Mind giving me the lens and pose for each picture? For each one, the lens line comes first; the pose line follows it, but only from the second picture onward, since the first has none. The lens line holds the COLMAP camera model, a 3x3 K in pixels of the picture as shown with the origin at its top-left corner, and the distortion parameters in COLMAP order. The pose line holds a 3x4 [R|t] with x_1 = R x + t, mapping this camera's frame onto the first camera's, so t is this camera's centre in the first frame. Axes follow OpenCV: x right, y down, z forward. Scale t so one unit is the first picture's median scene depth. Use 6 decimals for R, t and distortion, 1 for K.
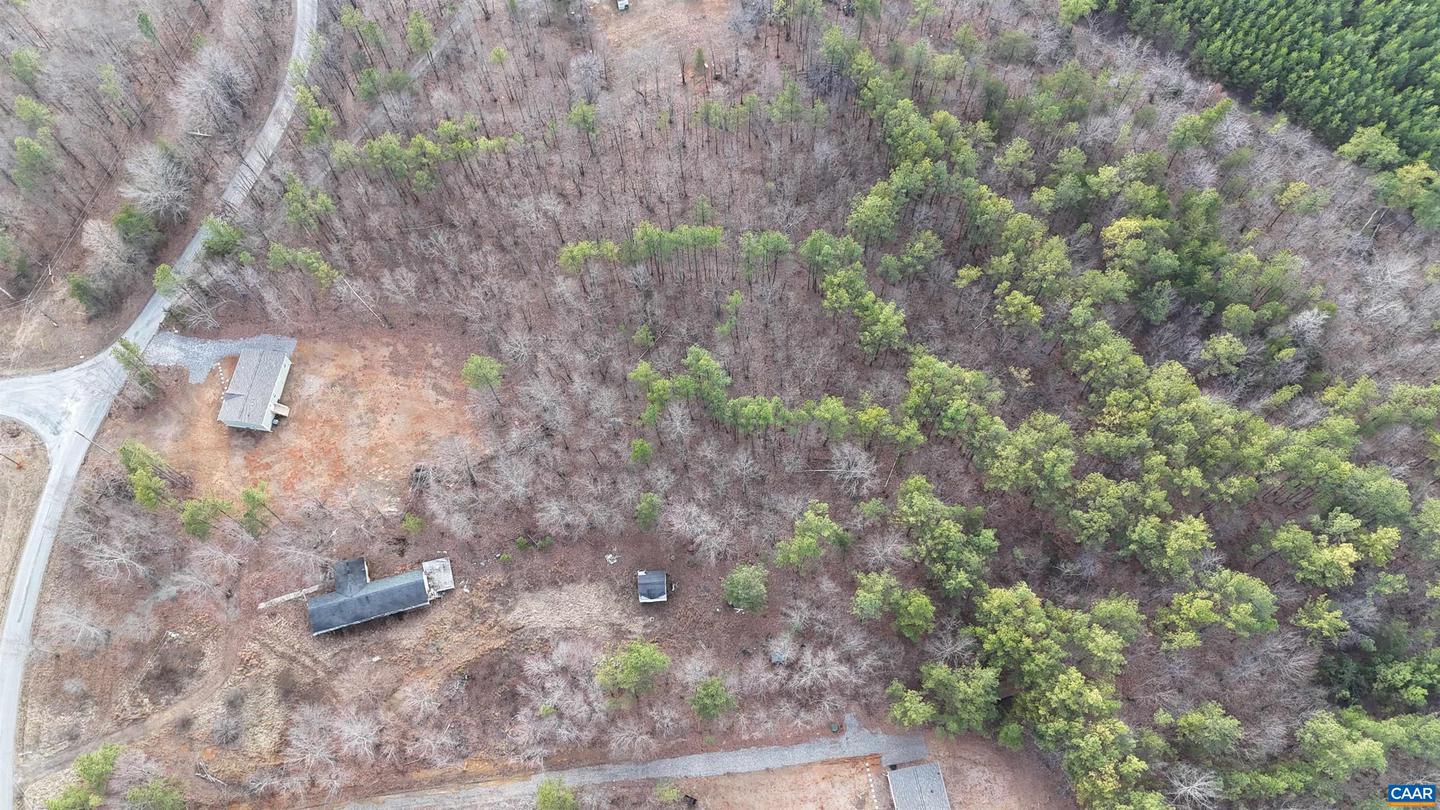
lens RADIAL K [[1056.1, 0, 731.9], [0, 1056.1, 445.9], [0, 0, 1]] dist [0.071507, -0.068989]
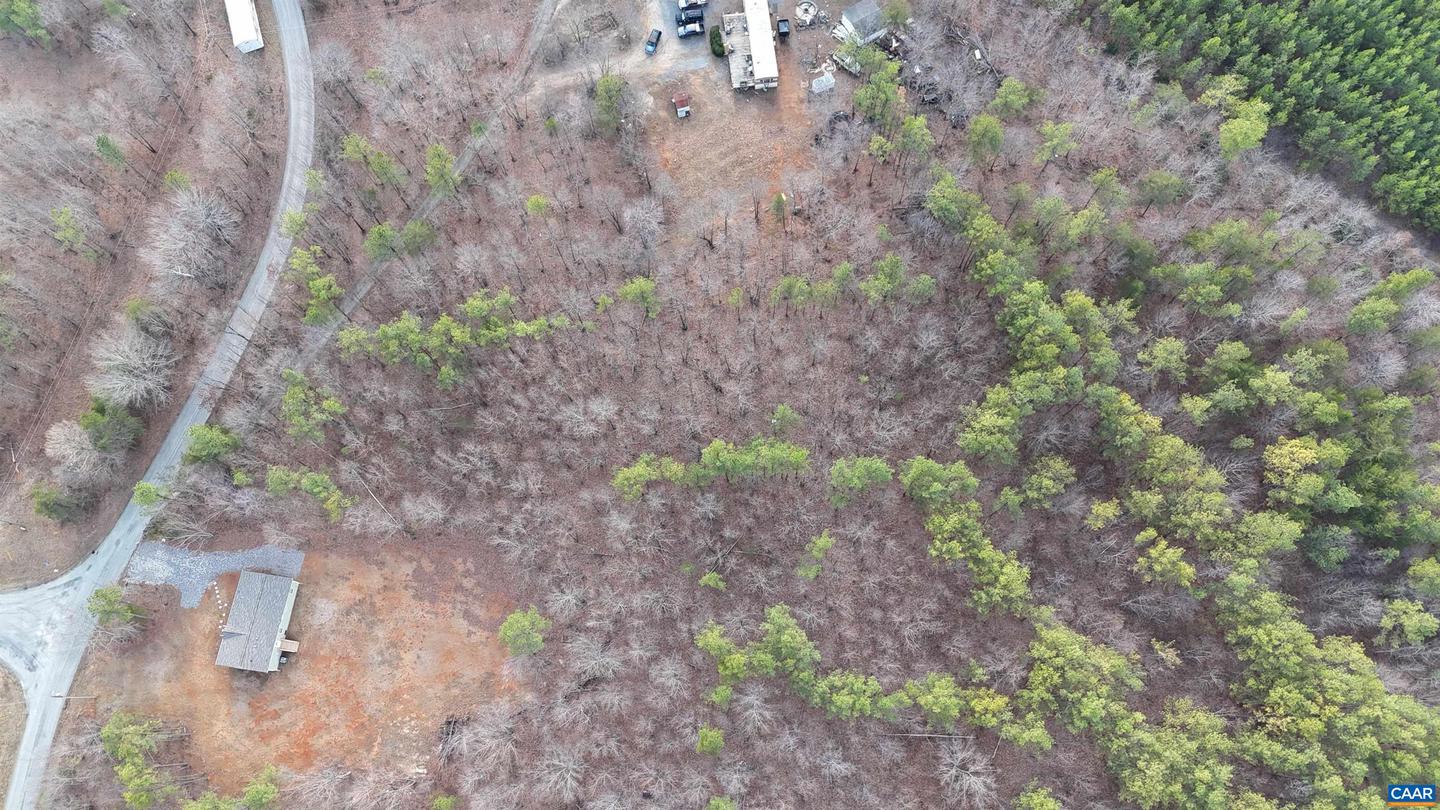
lens RADIAL K [[1056.1, 0, 726.6], [0, 1056.1, 412.5], [0, 0, 1]] dist [0.071507, -0.068989]
pose [[0.999798, 0.017707, -0.009487, -0.065256], [-0.016227, 0.990266, 0.138239, -0.343107], [0.011842, -0.138057, 0.990353, 0.177548]]
